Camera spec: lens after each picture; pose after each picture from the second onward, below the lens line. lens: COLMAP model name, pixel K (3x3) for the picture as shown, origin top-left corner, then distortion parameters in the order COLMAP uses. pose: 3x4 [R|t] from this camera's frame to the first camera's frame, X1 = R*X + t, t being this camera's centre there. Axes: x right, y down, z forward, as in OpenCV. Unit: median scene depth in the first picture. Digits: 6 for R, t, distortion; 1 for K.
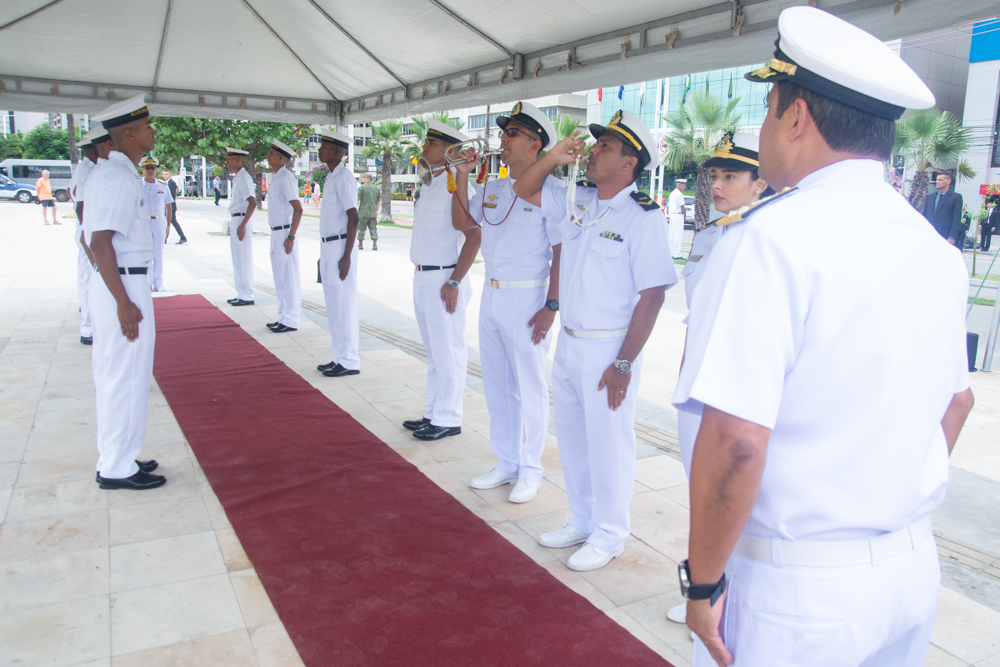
lens RADIAL K [[747.2, 0, 506.0], [0, 747.2, 326.0], [0, 0, 1]] dist [-0.141333, 0.112416]
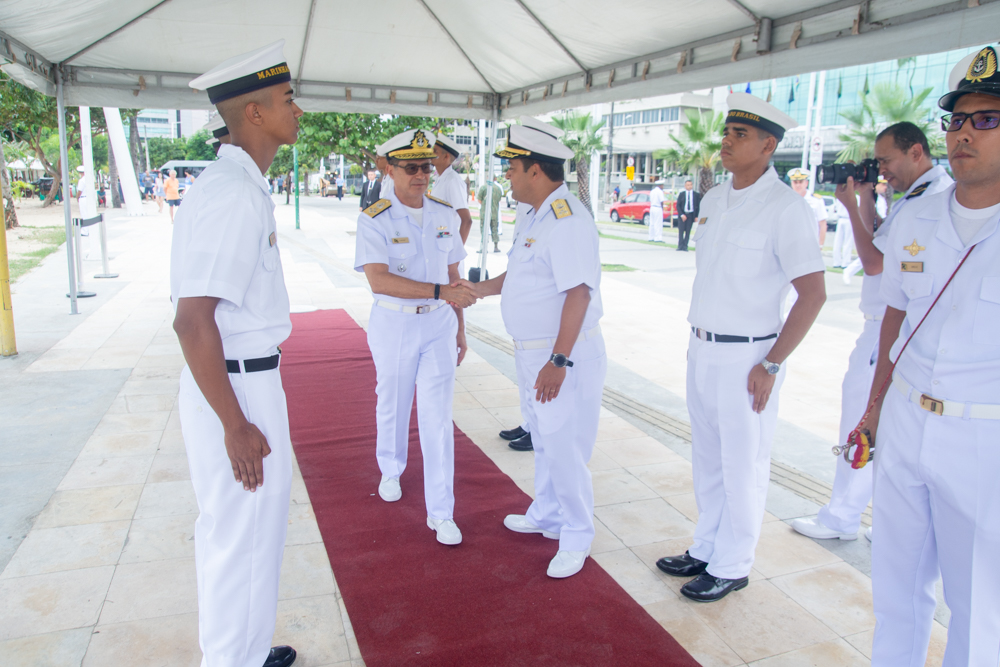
lens RADIAL K [[735.8, 0, 515.8], [0, 735.8, 338.2], [0, 0, 1]] dist [-0.157649, 0.144687]
pose [[0.987804, 0.028163, -0.153137, -0.177977], [-0.025015, 0.999435, 0.022445, -0.084045], [0.153683, -0.018340, 0.987950, 0.369719]]
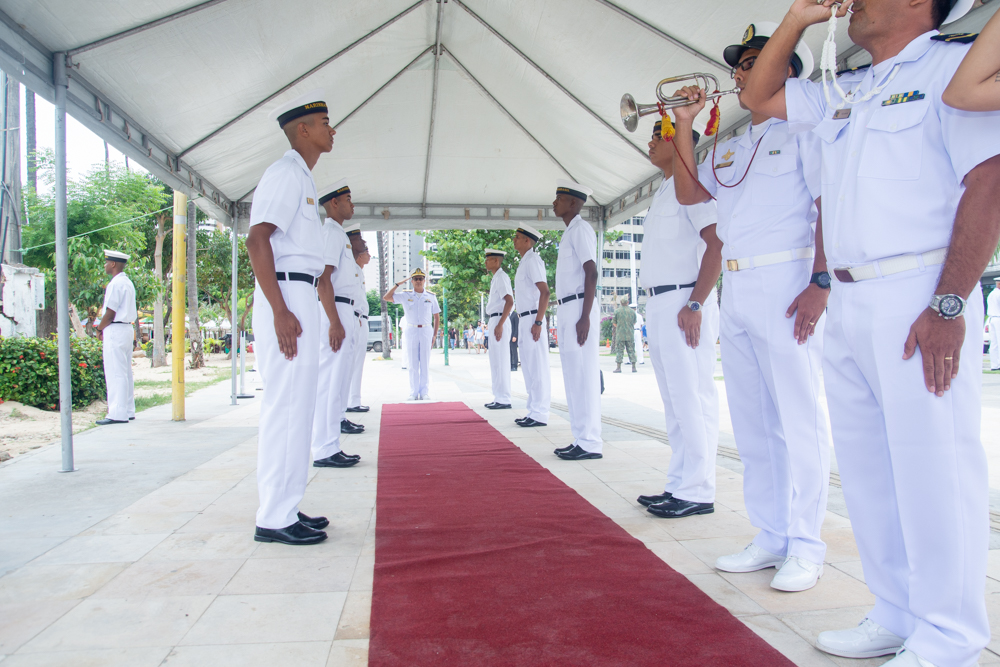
lens RADIAL K [[747.2, 0, 506.0], [0, 747.2, 326.0], [0, 0, 1]] dist [-0.141333, 0.112416]
pose [[0.928778, -0.052505, -0.366899, 0.027000], [-0.017397, 0.982648, -0.184662, 0.103286], [0.370228, 0.177893, 0.911748, 0.225750]]
